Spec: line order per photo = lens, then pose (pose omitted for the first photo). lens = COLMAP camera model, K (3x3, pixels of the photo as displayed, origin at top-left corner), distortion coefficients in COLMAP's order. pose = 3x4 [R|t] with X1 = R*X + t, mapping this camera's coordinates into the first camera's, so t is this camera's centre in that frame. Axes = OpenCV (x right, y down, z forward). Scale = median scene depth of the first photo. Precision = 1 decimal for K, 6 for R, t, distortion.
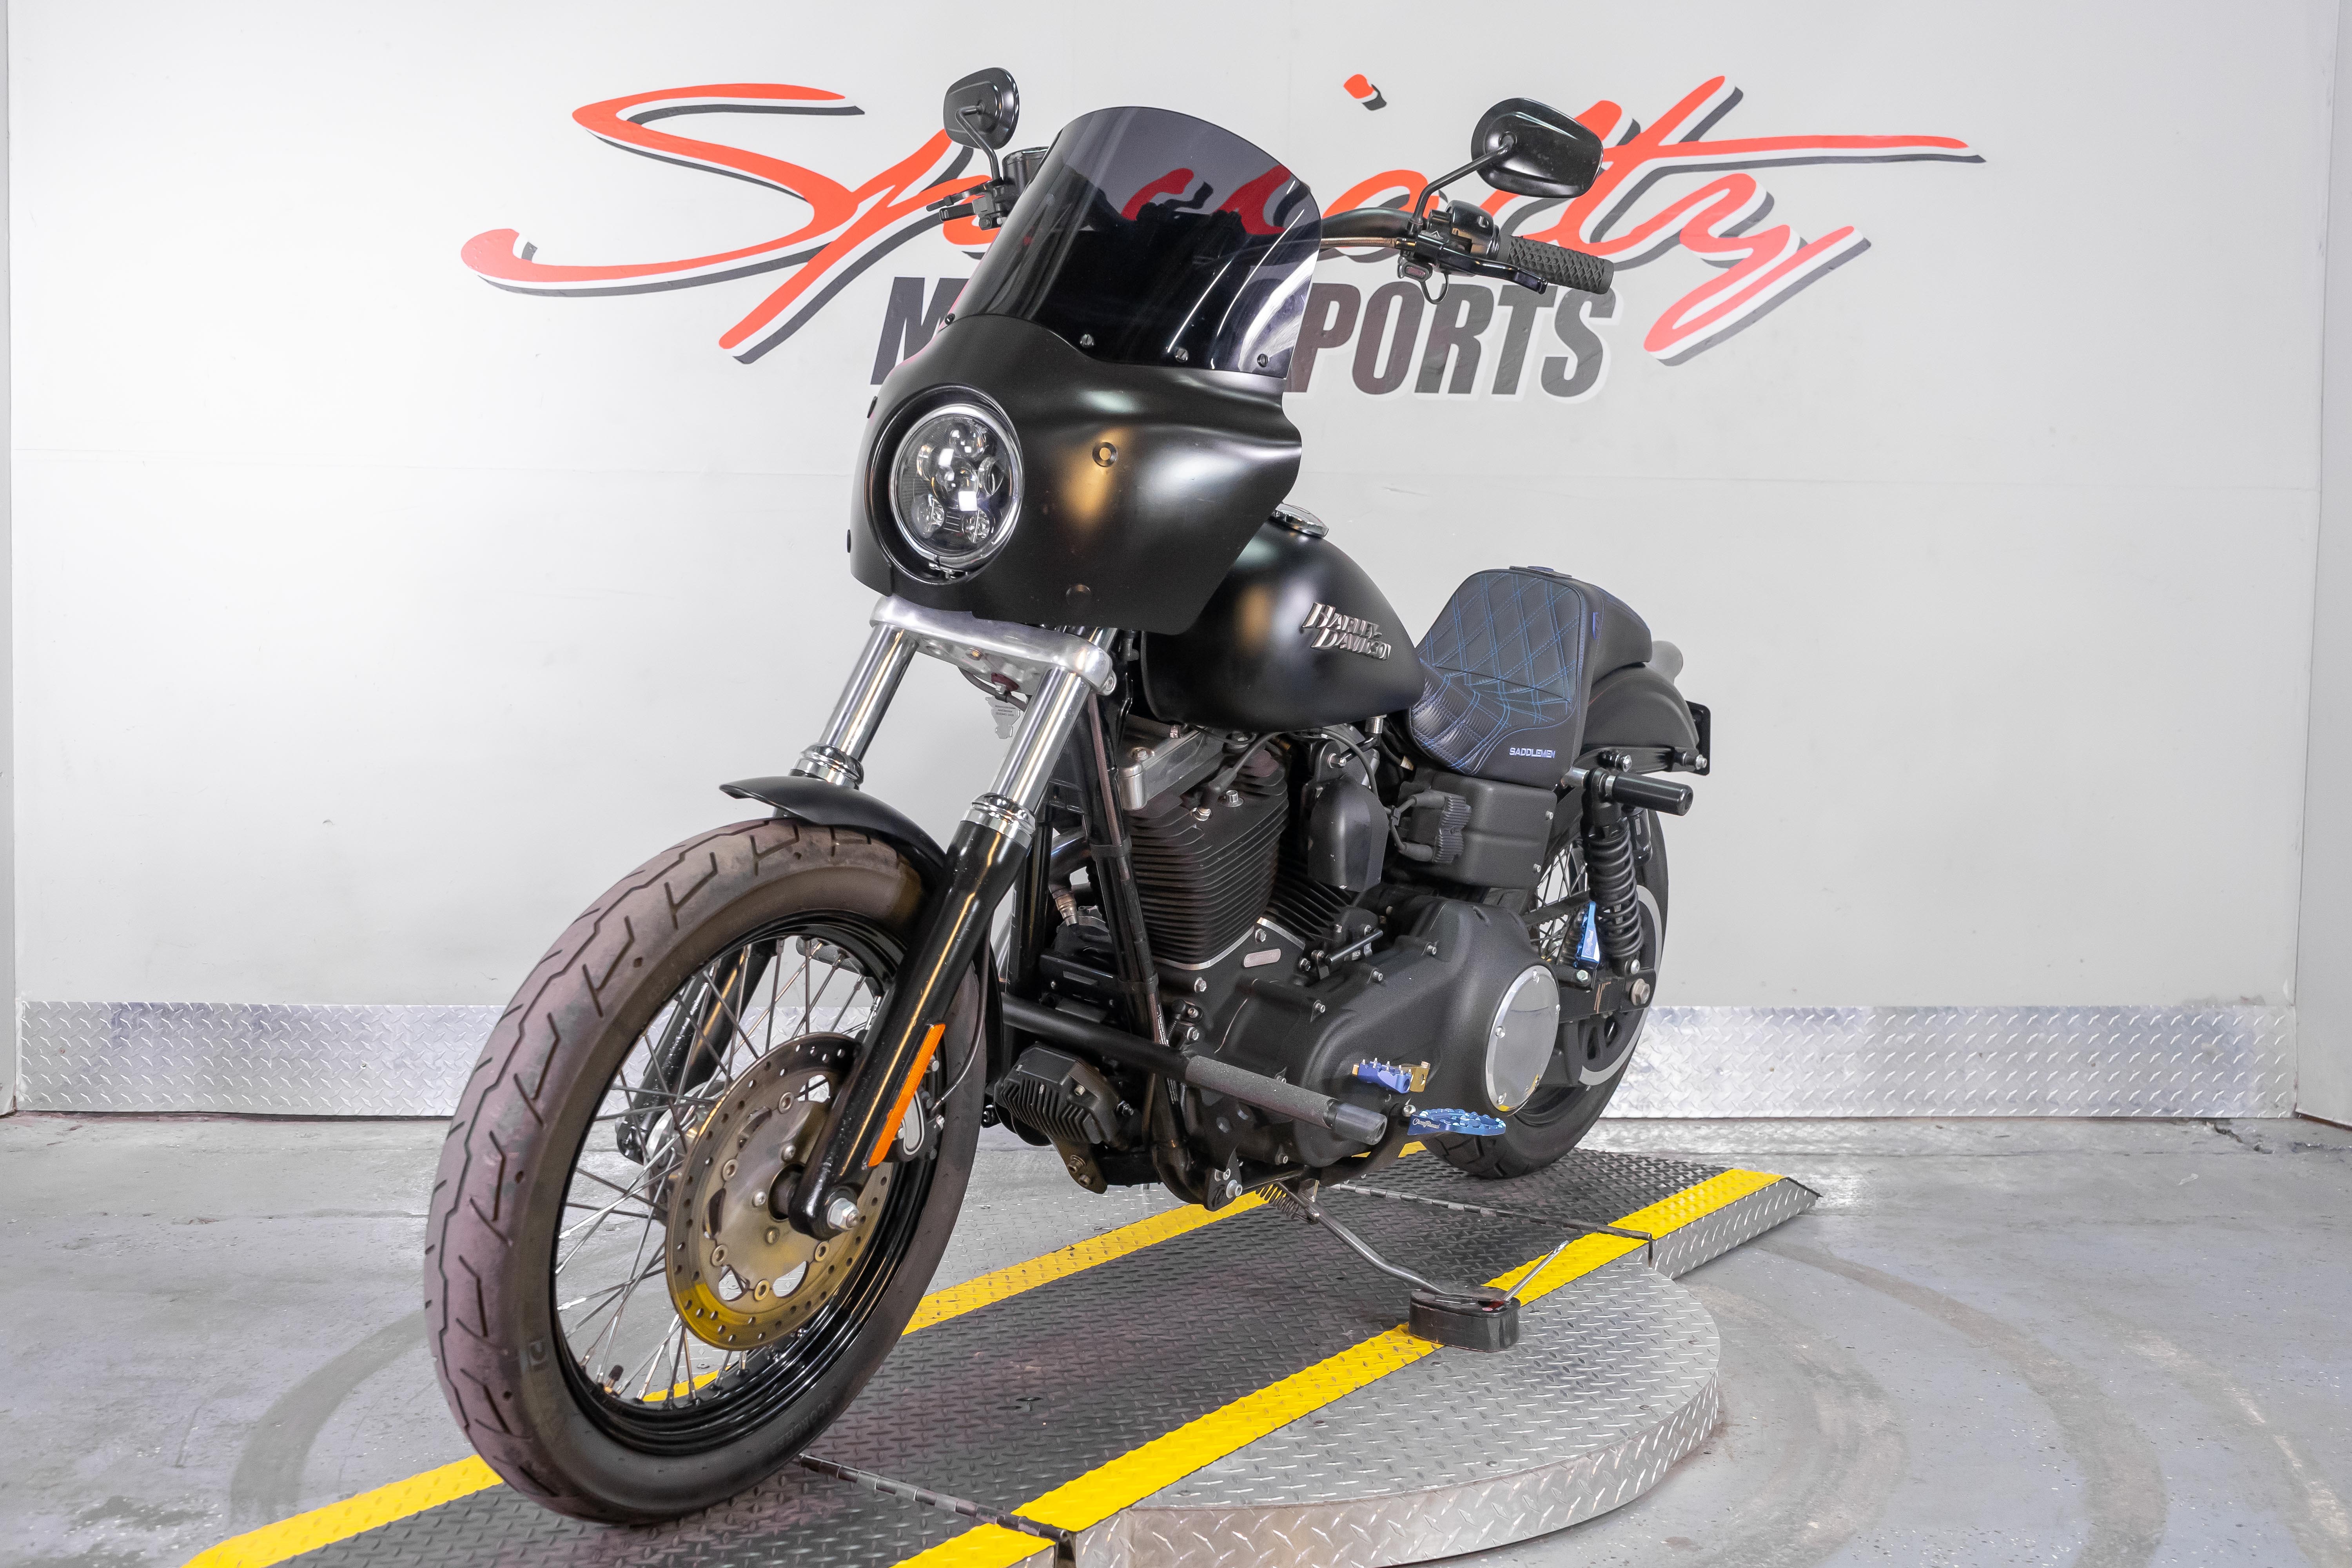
lens RADIAL K [[2401.6, 0, 1176.0], [0, 2401.6, 784.0], [0, 0, 1]] dist [0.000580, 0.015652]
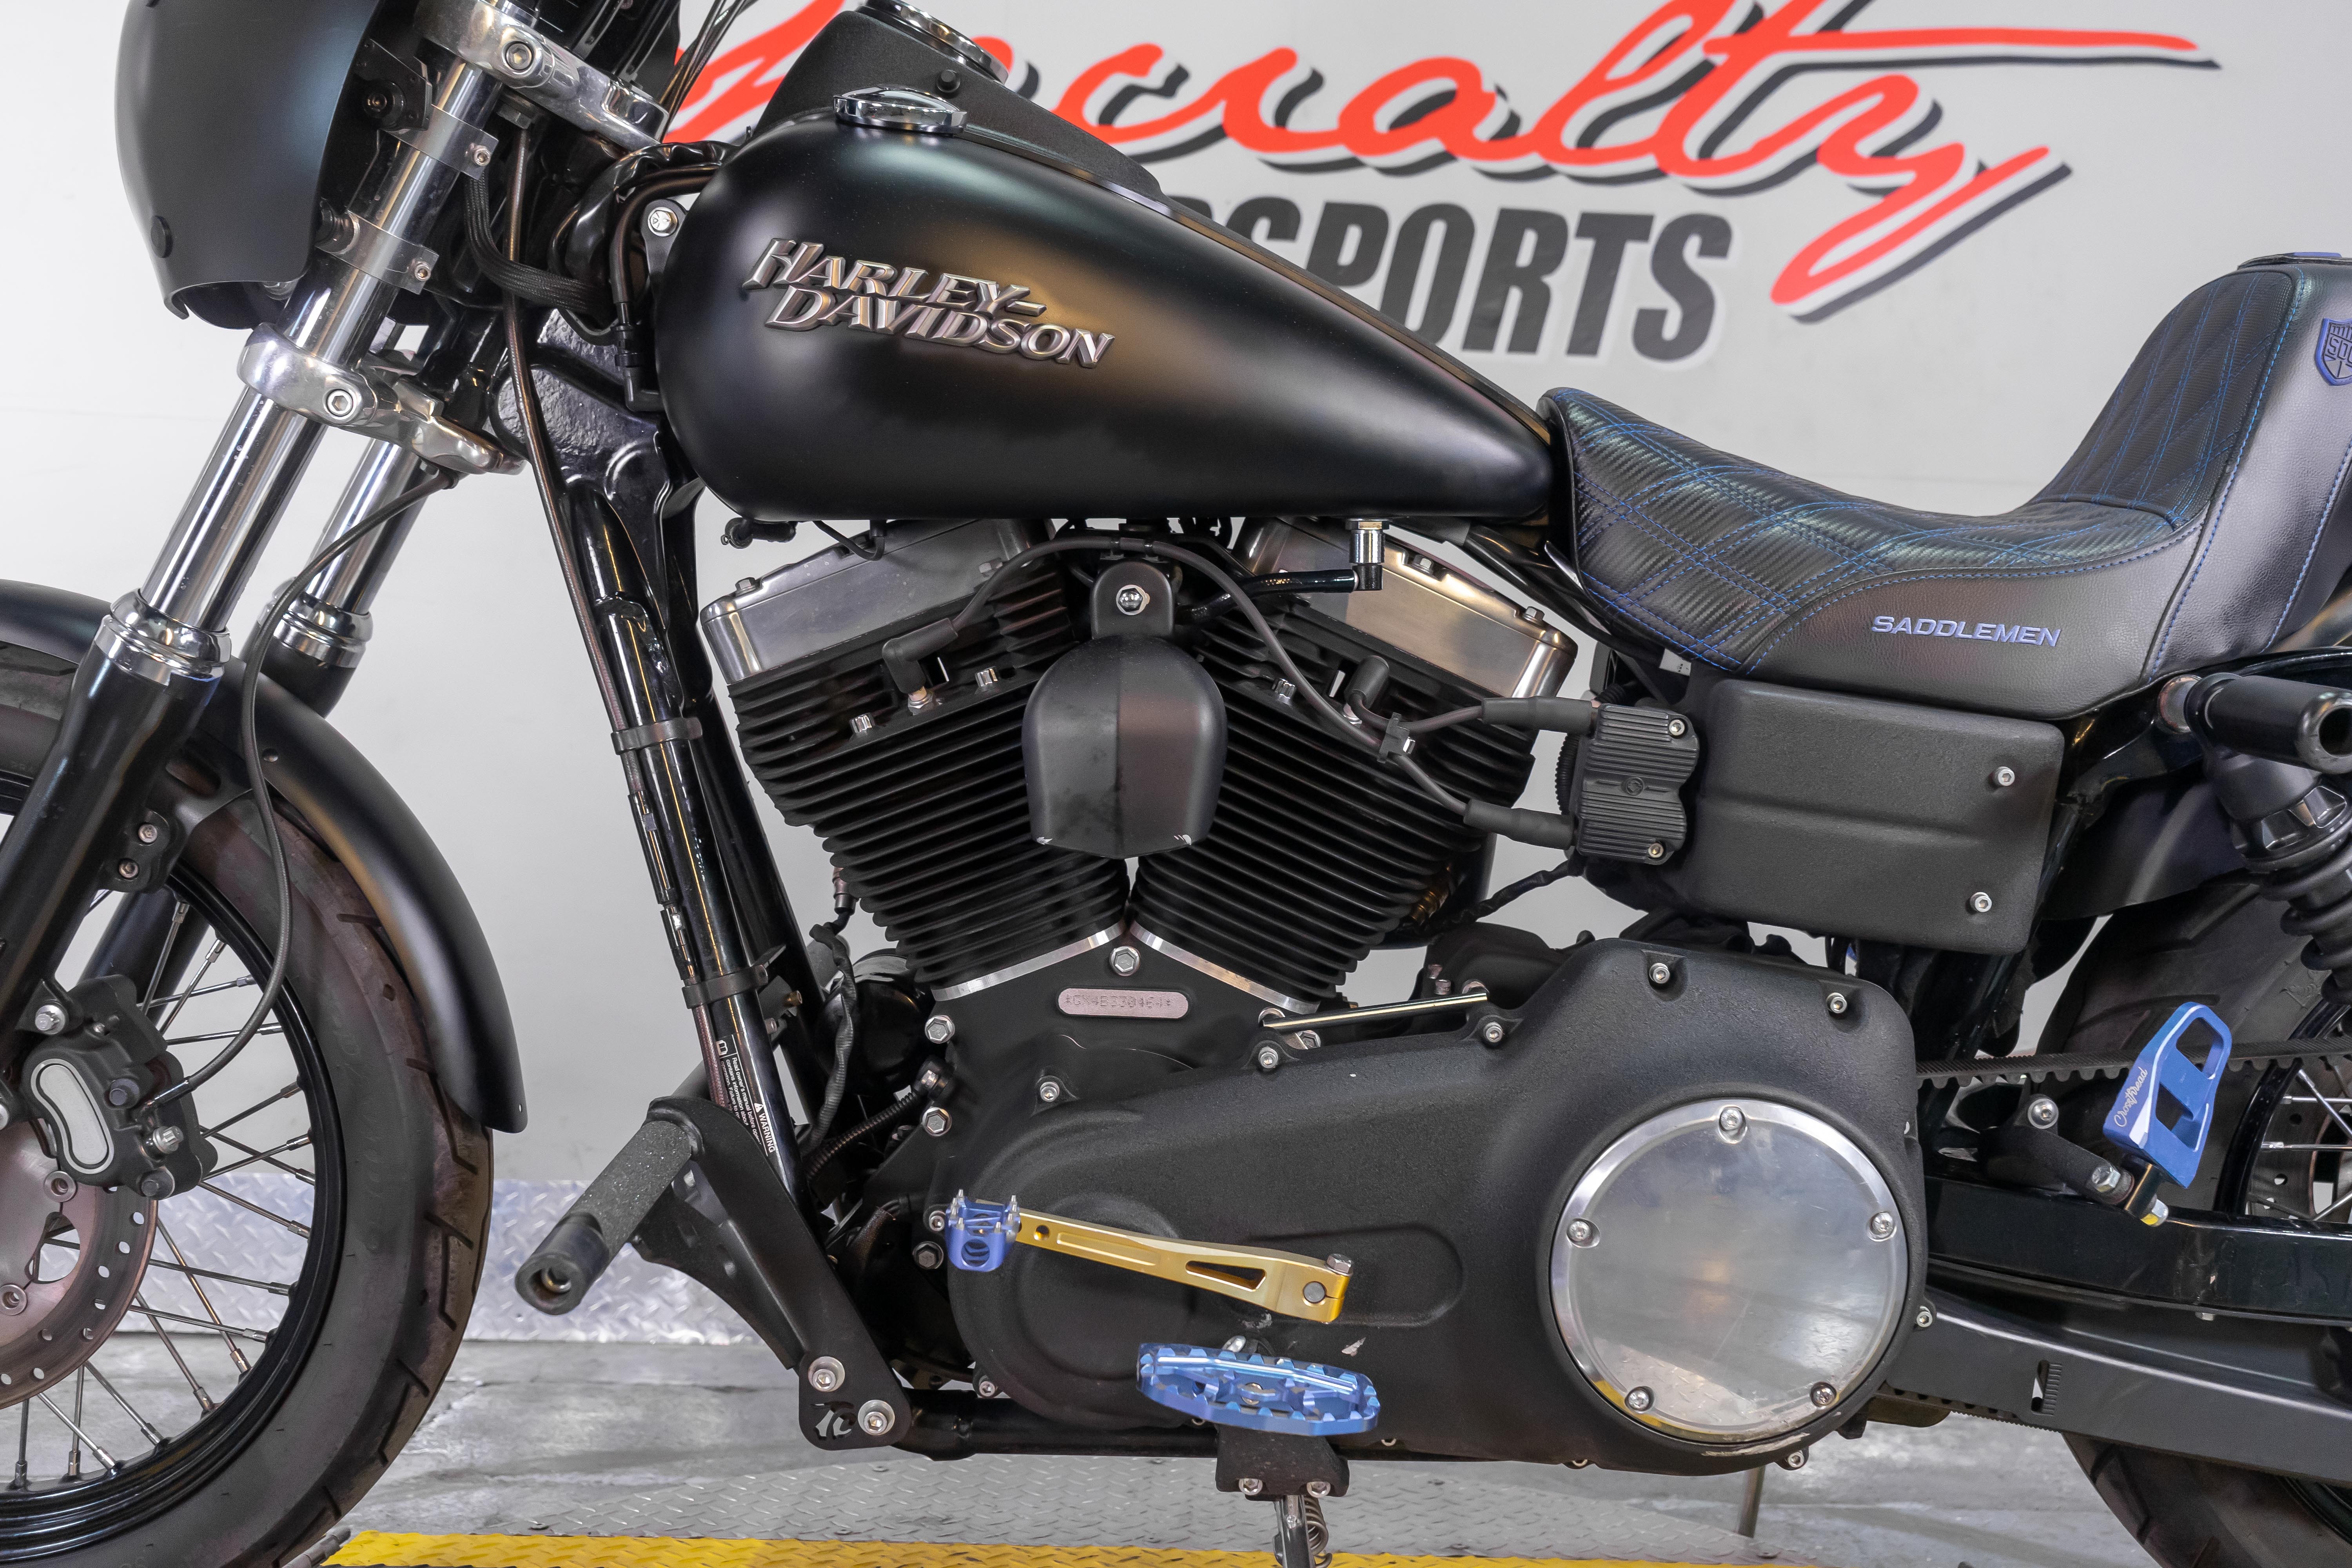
lens RADIAL K [[2327.7, 0, 1169.7], [0, 2327.7, 767.4], [0, 0, 1]] dist [-0.005292, -0.016061]
pose [[0.999582, 0.023947, 0.016167, 0.001626], [-0.021732, 0.991852, -0.125528, 0.055632], [-0.019041, 0.125124, 0.991958, 0.311819]]
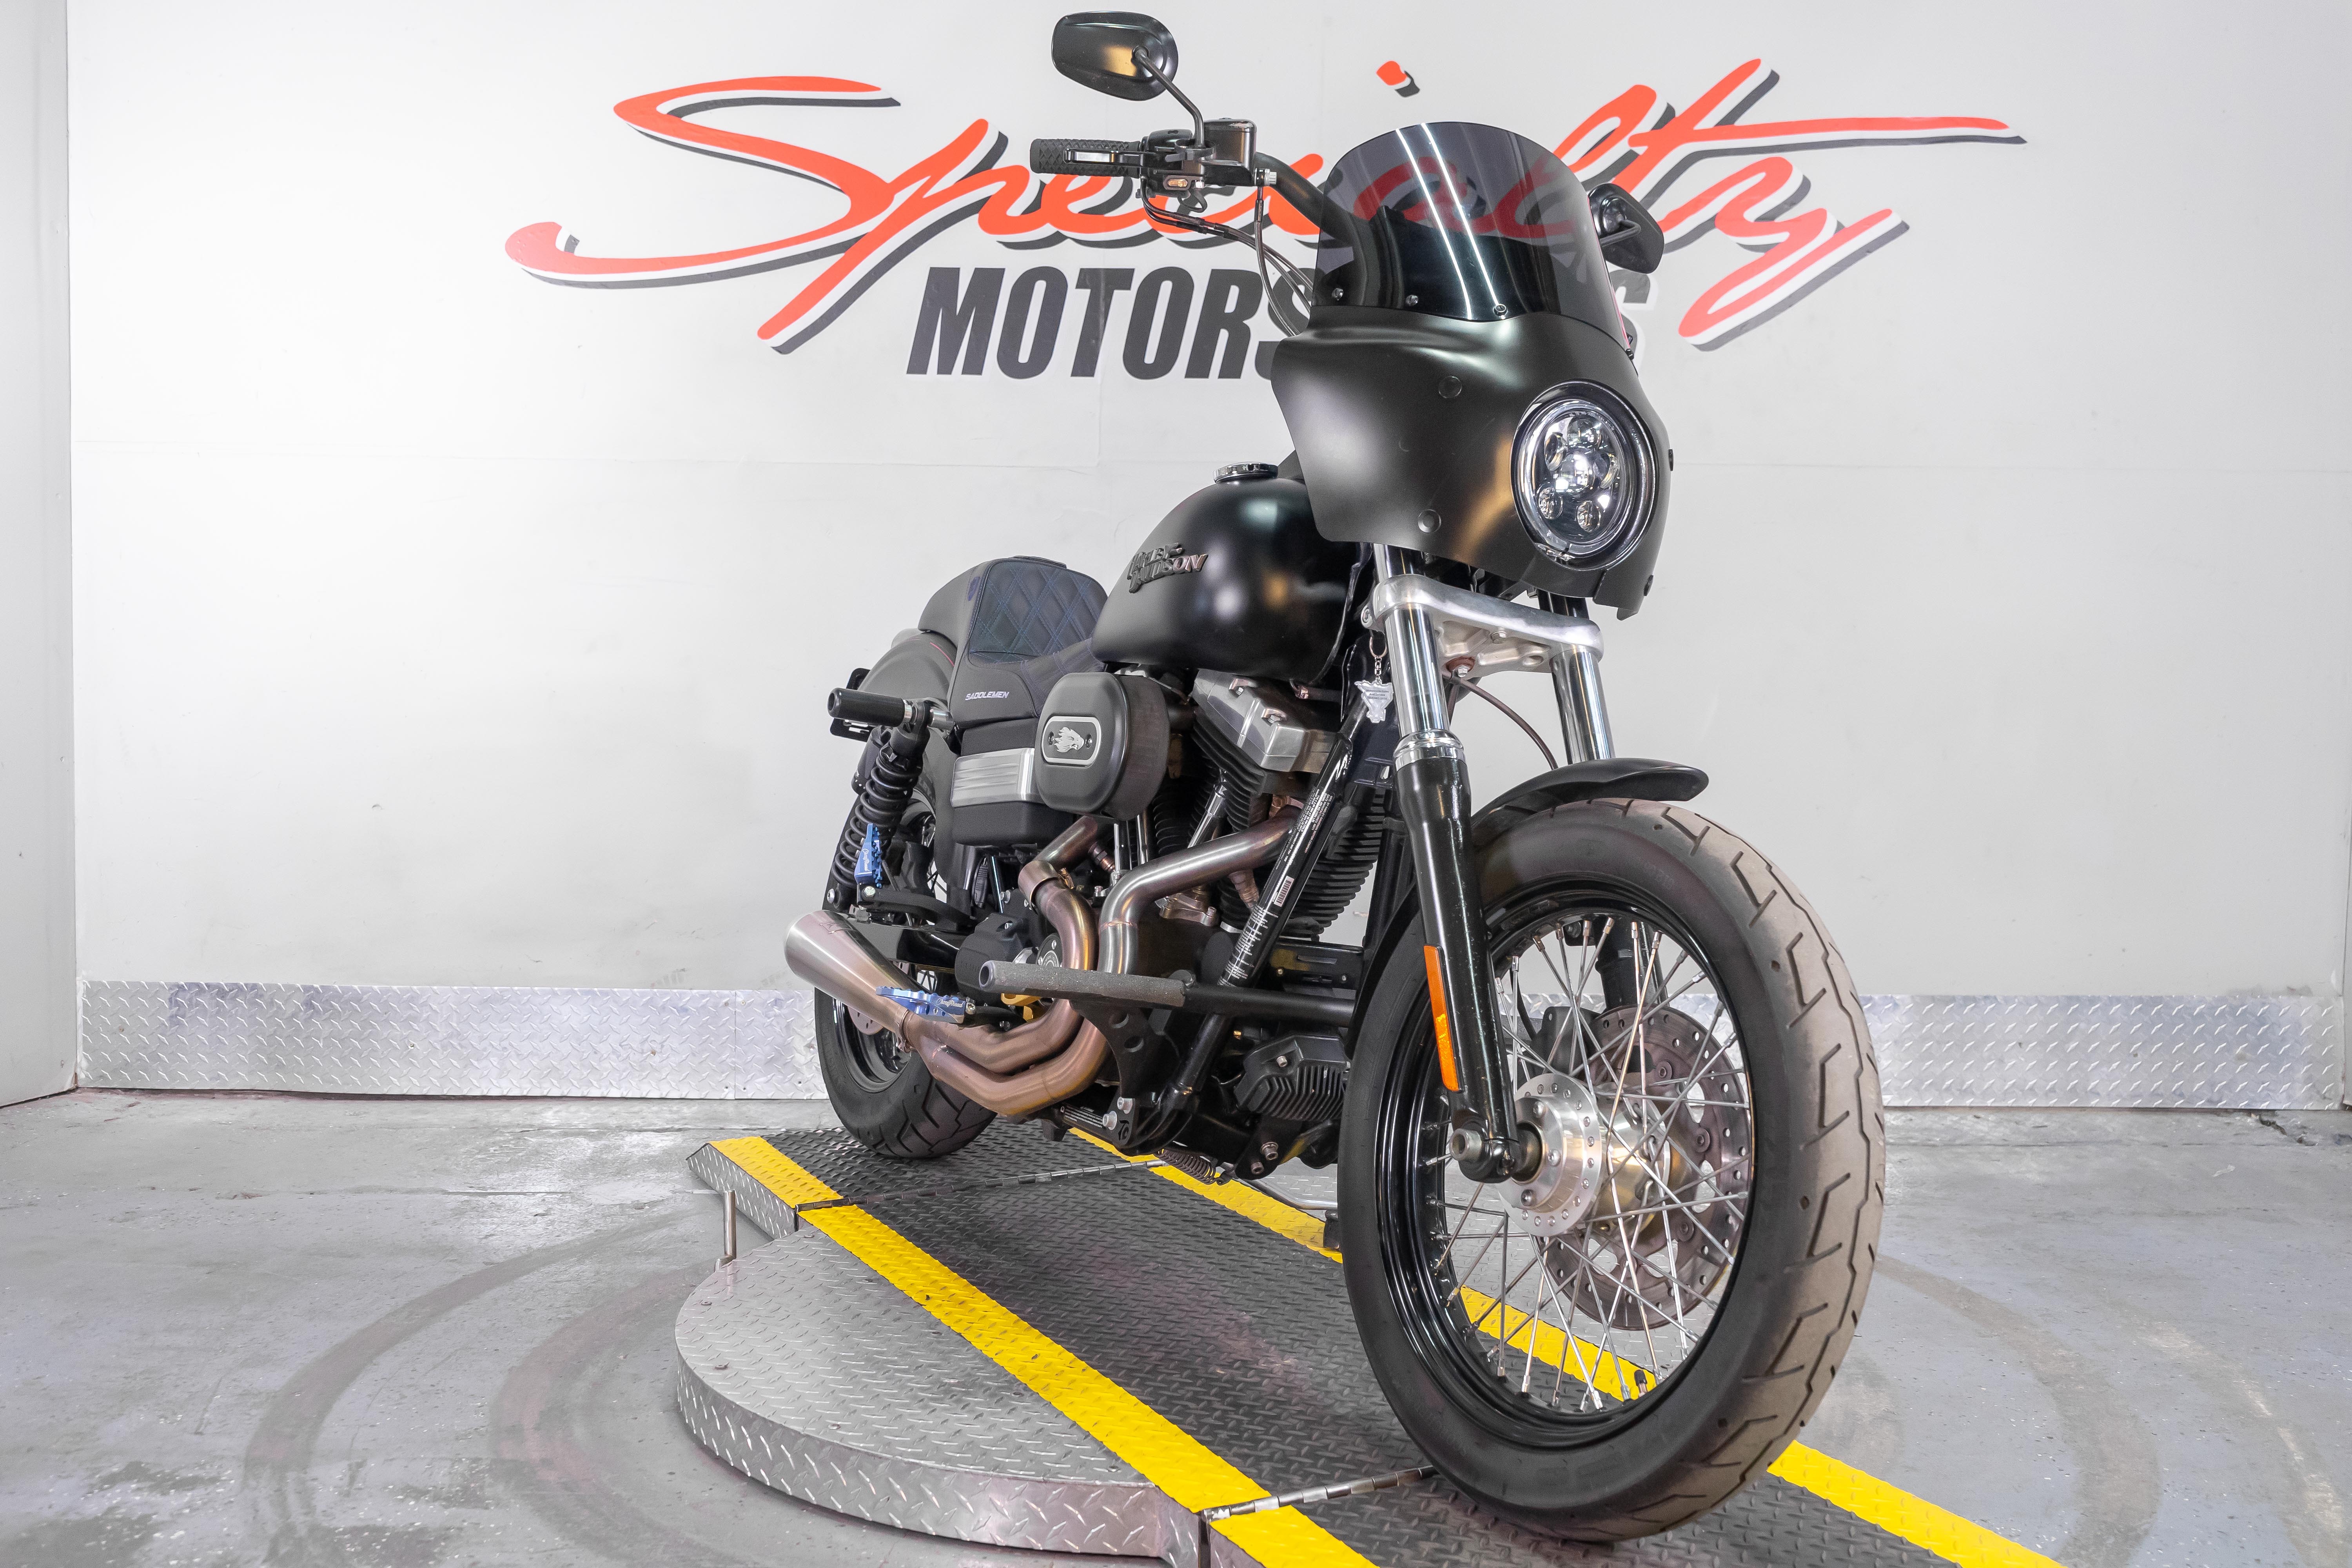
lens RADIAL K [[2399.3, 0, 1173.7], [0, 2399.3, 782.4], [0, 0, 1]] dist [0.005524, 0.000147]
pose [[0.999238, 0.001572, -0.038987, 0.024718], [-0.001391, 0.999988, 0.004672, 0.000468], [0.038994, -0.004614, 0.999229, -0.003973]]
